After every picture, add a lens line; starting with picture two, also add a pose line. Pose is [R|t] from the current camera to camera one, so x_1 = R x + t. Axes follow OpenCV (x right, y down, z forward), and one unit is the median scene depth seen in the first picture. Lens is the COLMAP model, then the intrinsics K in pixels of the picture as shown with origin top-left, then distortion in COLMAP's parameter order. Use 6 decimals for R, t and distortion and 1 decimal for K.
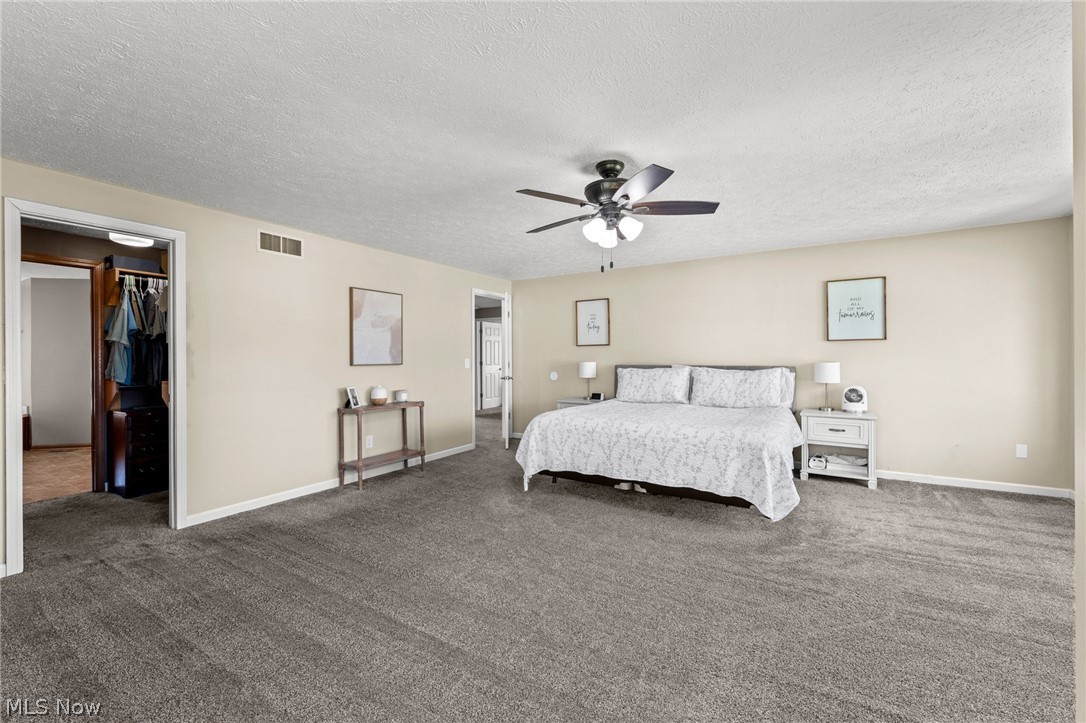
lens RADIAL K [[445.1, 0, 543.5], [0, 445.1, 359.4], [0, 0, 1]] dist [0.000600, 0.000029]
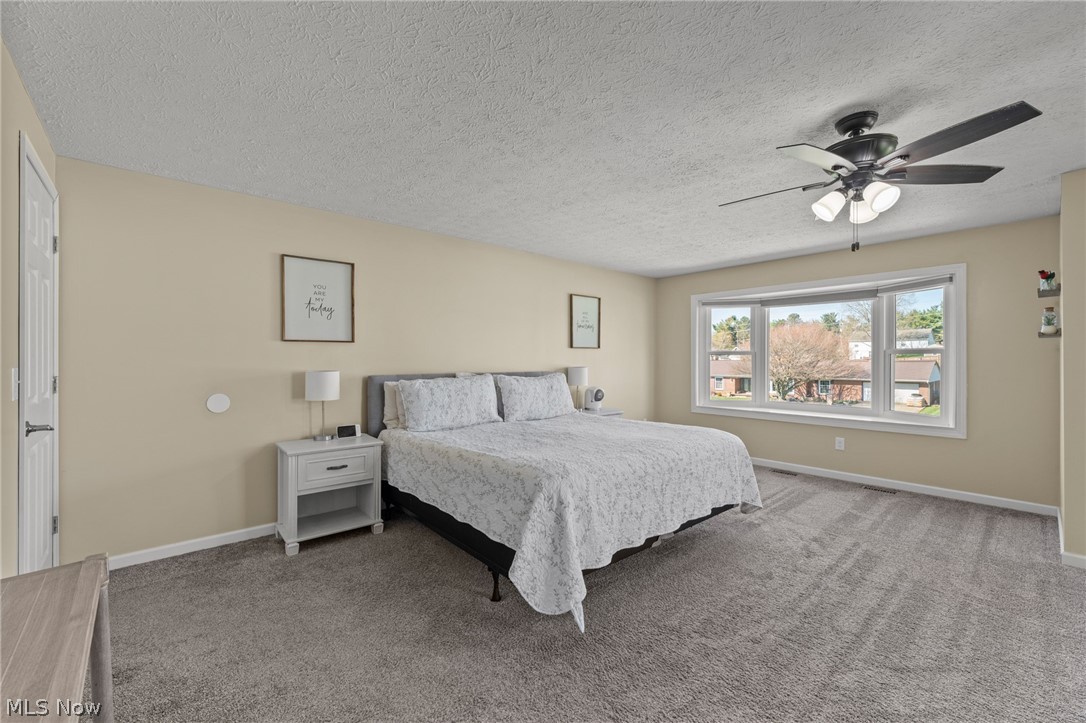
lens RADIAL K [[445.1, 0, 543.5], [0, 445.1, 359.4], [0, 0, 1]] dist [0.000600, 0.000029]
pose [[0.289111, 0.008559, 0.957257, -0.470312], [0.004142, 0.999939, -0.010192, -0.002723], [-0.957287, 0.006911, 0.289058, 0.794282]]
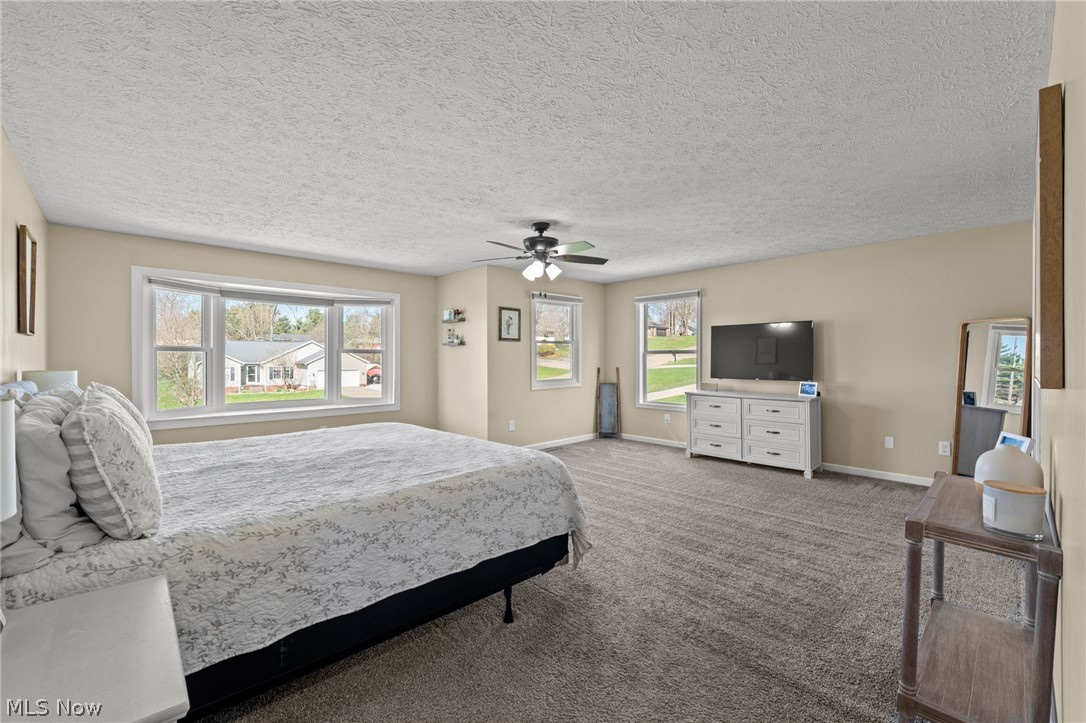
lens RADIAL K [[445.1, 0, 543.5], [0, 445.1, 359.4], [0, 0, 1]] dist [0.000600, 0.000029]
pose [[-0.961192, 0.005473, 0.275826, -0.146408], [0.007254, 0.999959, 0.005437, -0.007258], [-0.275785, 0.007227, -0.961192, 1.456997]]
